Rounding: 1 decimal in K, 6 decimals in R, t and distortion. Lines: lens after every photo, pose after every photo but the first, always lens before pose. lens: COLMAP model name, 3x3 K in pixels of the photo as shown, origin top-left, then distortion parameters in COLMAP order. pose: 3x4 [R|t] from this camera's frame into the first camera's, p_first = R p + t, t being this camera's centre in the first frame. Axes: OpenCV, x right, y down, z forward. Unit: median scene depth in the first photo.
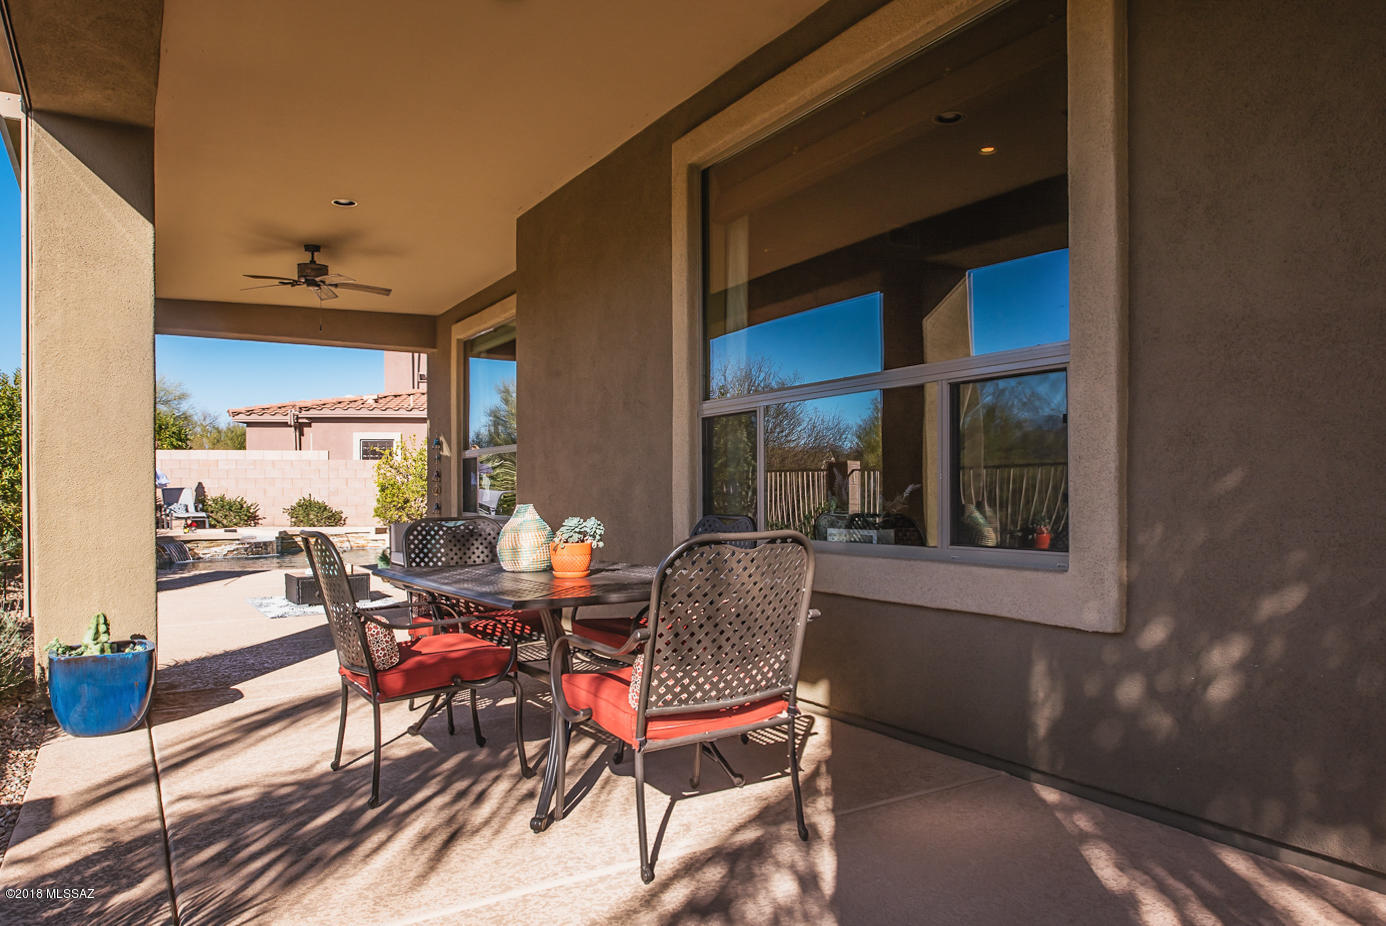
lens RADIAL K [[932.4, 0, 689.6], [0, 932.4, 472.1], [0, 0, 1]] dist [0.005232, -0.001068]
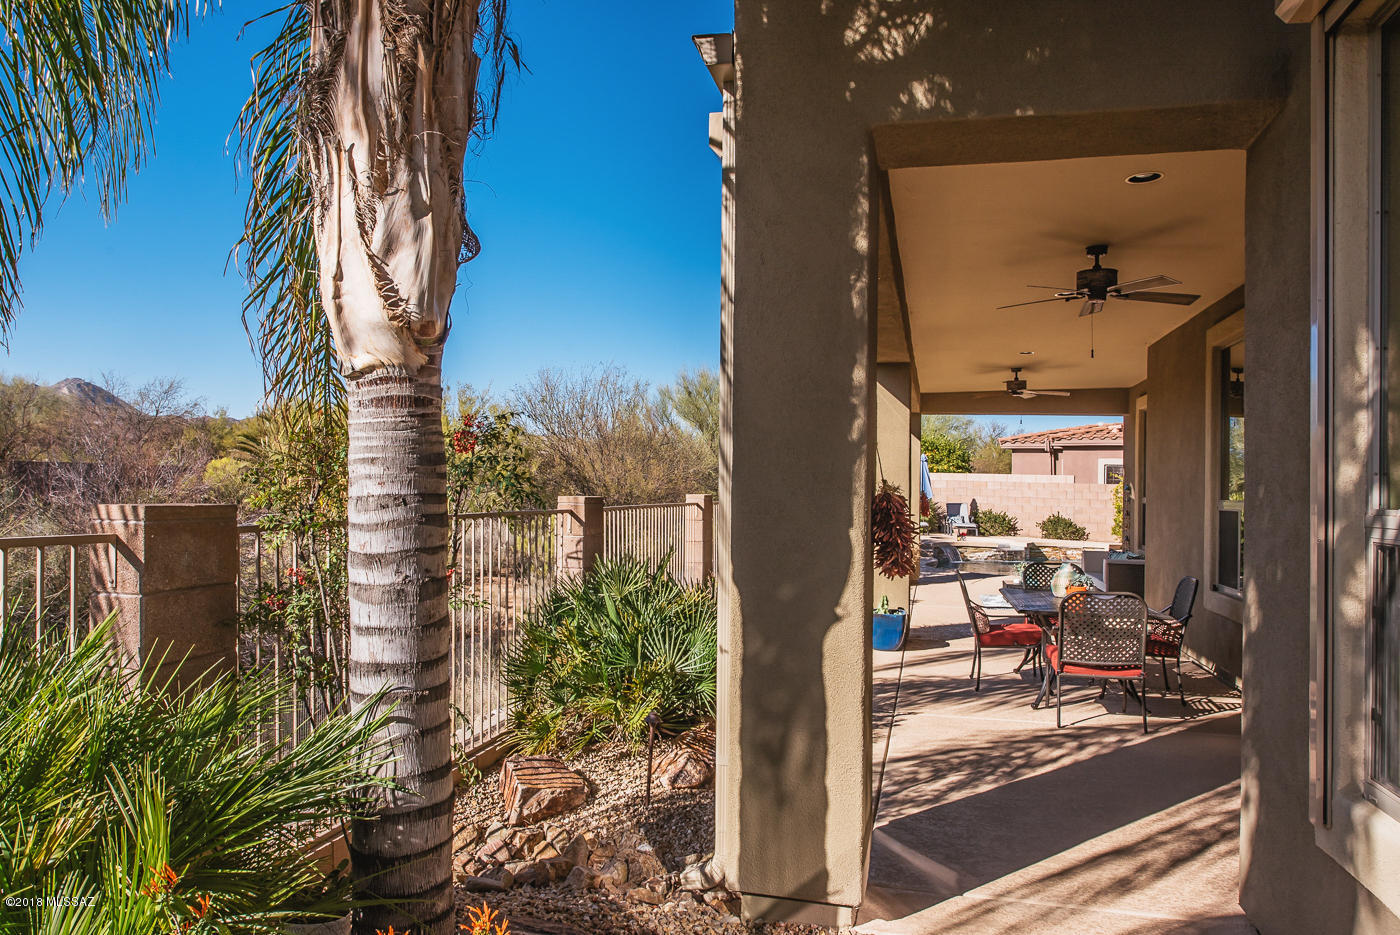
lens RADIAL K [[941.8, 0, 699.0], [0, 941.8, 474.9], [0, 0, 1]] dist [0.005232, -0.001068]
pose [[0.703920, 0.015633, -0.710107, 0.159819], [-0.013021, 0.999874, 0.009105, -0.037279], [0.710159, 0.002837, 0.704035, -0.220739]]
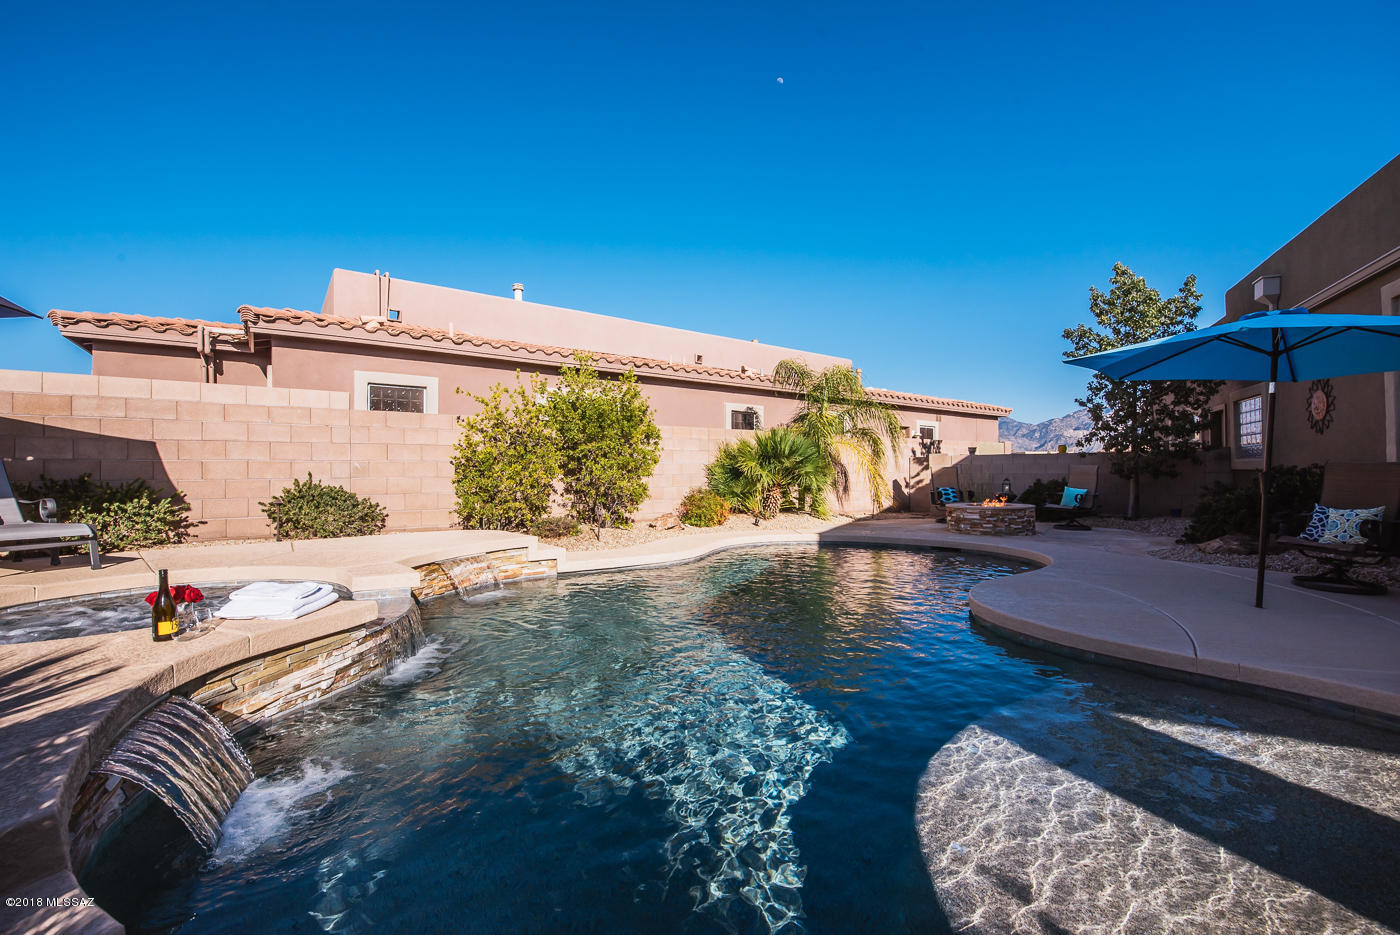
lens RADIAL K [[568.8, 0, 705.8], [0, 568.8, 463.3], [0, 0, 1]] dist [-0.018812, -0.002245]
pose [[0.861153, 0.000346, 0.508345, -0.497728], [-0.005427, 0.999949, 0.008513, 0.018686], [-0.508317, -0.010090, 0.861111, 0.816292]]
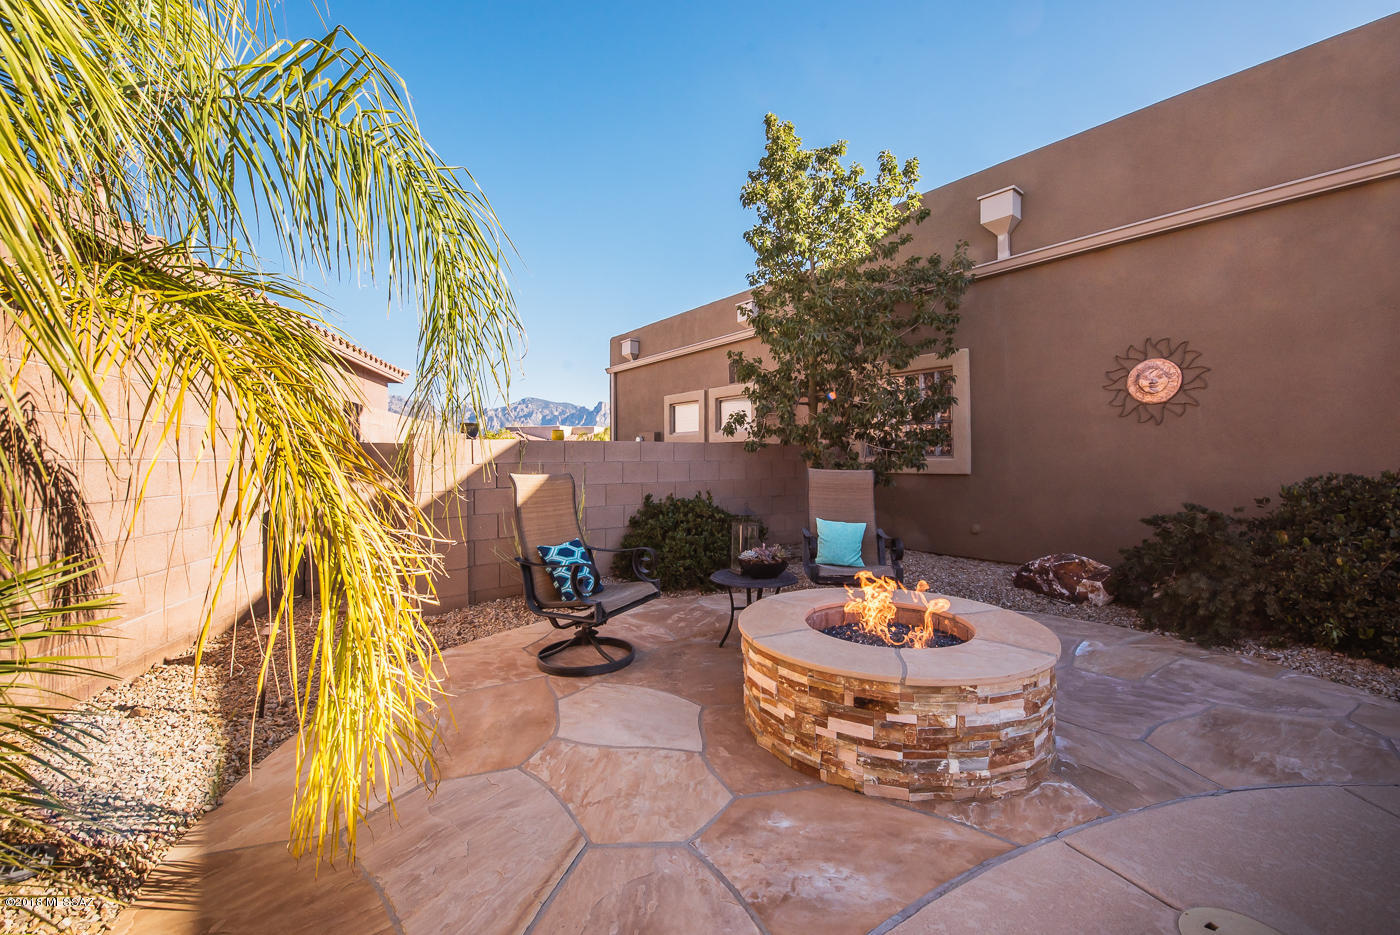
lens RADIAL K [[568.8, 0, 704.3], [0, 568.8, 460.3], [0, 0, 1]] dist [-0.018812, -0.002245]
pose [[-0.108765, -0.002983, 0.994063, -0.157442], [-0.021269, 0.999774, 0.000673, 0.020269], [-0.993840, -0.021070, -0.108804, 1.181060]]
